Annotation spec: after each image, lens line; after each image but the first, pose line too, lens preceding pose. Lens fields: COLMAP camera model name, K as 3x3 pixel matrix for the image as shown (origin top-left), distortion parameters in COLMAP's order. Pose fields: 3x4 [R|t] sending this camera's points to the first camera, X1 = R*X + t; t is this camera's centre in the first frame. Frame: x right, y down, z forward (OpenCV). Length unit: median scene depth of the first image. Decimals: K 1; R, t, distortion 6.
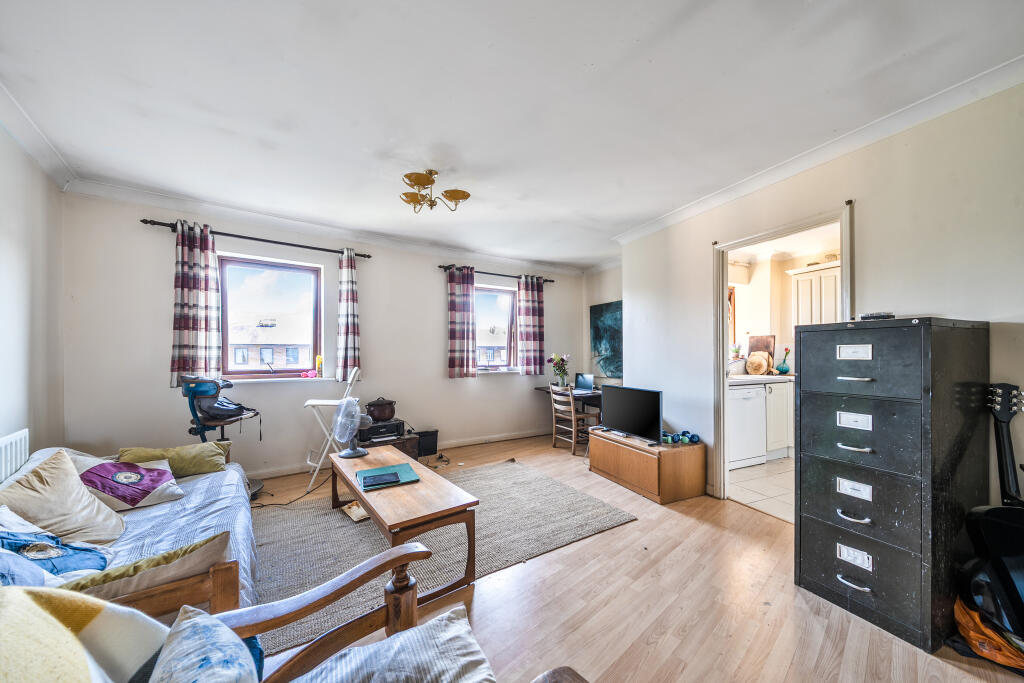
lens RADIAL K [[343.6, 0, 510.5], [0, 343.6, 353.7], [0, 0, 1]] dist [-0.001756, -0.000098]
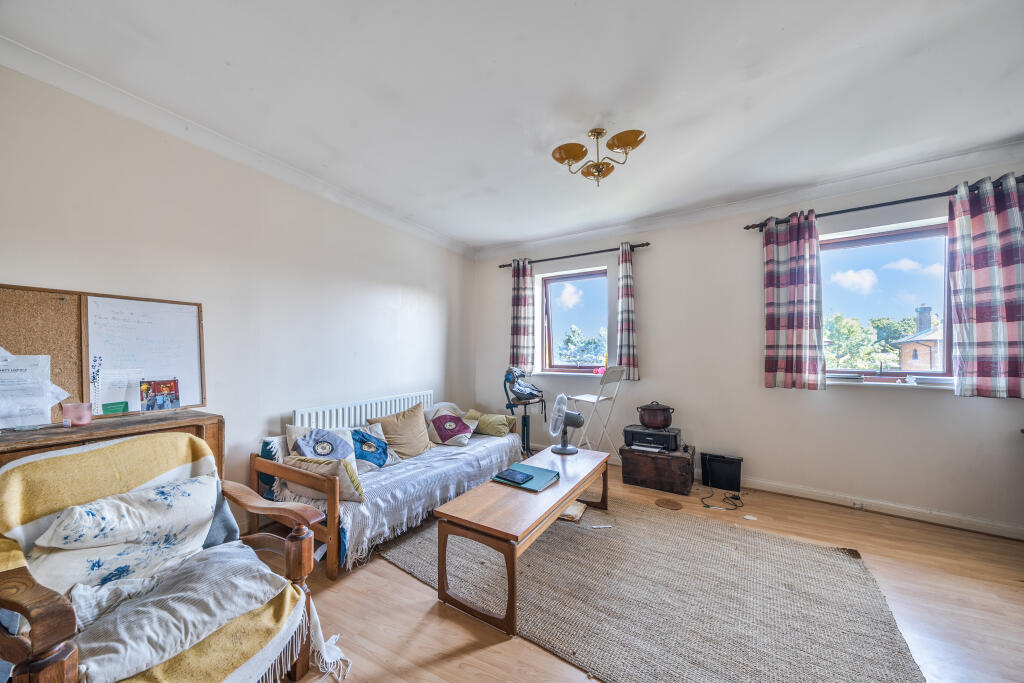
lens RADIAL K [[351.1, 0, 511.9], [0, 351.1, 347.9], [0, 0, 1]] dist [-0.006350, -0.000121]
pose [[0.391579, -0.012675, -0.920057, 0.312795], [0.000885, 0.999910, -0.013399, 0.003232], [0.920144, 0.004433, 0.391555, 0.326993]]
